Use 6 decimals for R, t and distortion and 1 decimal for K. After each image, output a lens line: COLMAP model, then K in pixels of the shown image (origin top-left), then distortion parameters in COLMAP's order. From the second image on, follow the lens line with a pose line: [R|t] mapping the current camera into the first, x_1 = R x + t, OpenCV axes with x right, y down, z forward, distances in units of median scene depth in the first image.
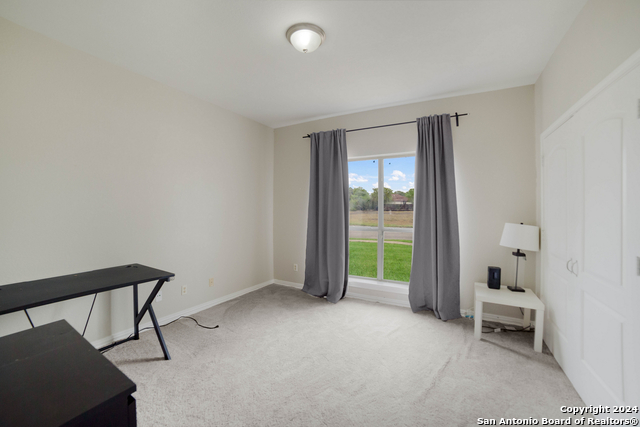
lens RADIAL K [[261.1, 0, 317.2], [0, 261.1, 211.4], [0, 0, 1]] dist [-0.034147, 0.000308]
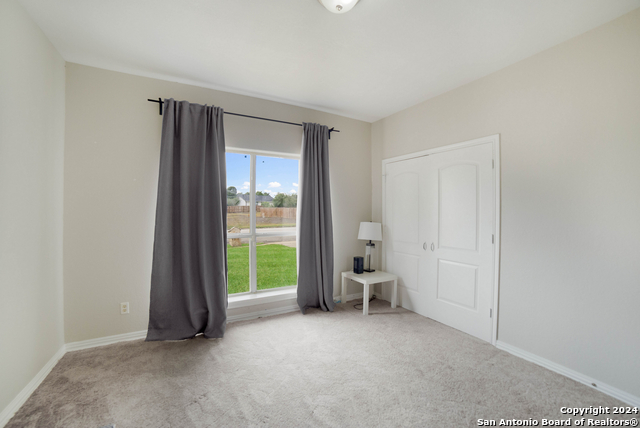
lens RADIAL K [[261.1, 0, 317.2], [0, 261.1, 211.9], [0, 0, 1]] dist [-0.034147, 0.000308]
pose [[0.557115, -0.006097, 0.830413, -0.396292], [0.010462, 0.999945, 0.000323, -0.006321], [-0.830370, 0.008508, 0.557148, 0.352516]]
